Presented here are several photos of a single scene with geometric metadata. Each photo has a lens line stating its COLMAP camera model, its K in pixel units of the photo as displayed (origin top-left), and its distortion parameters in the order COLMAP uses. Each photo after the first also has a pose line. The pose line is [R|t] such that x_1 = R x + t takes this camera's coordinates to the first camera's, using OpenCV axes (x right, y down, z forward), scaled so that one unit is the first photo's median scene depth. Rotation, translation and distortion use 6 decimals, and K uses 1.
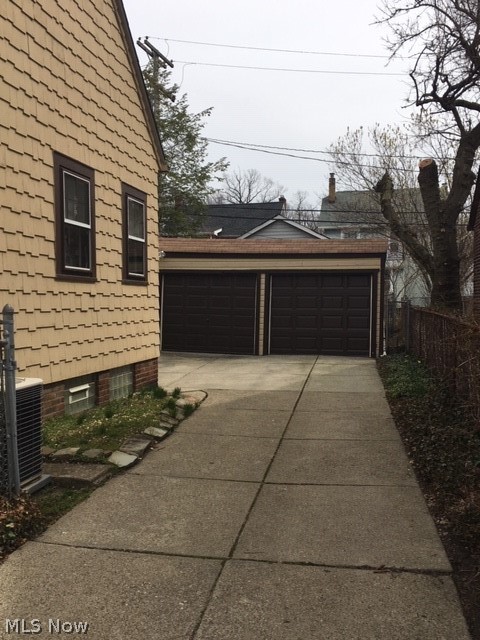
lens RADIAL K [[621.9, 0, 240.0], [0, 621.9, 322.2], [0, 0, 1]] dist [0.009744, 0.000000]
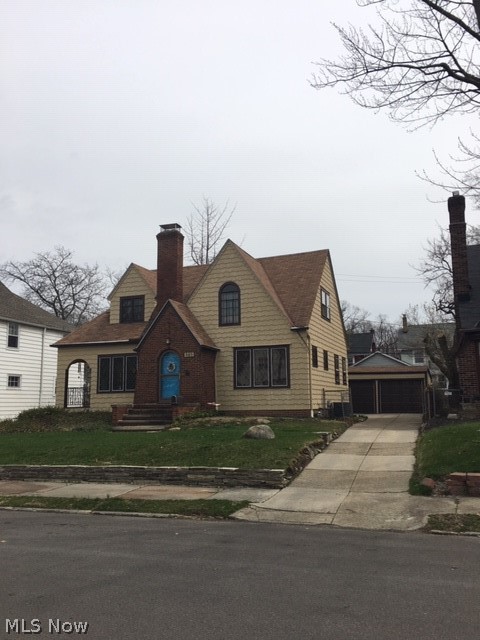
lens RADIAL K [[546.5, 0, 237.1], [0, 546.5, 317.7], [0, 0, 1]] dist [0.073452, -0.095929]
pose [[0.986373, -0.045308, -0.158161, -0.157109], [0.014431, 0.981453, -0.191158, 0.090324], [0.163888, 0.186270, 0.968733, -1.301826]]
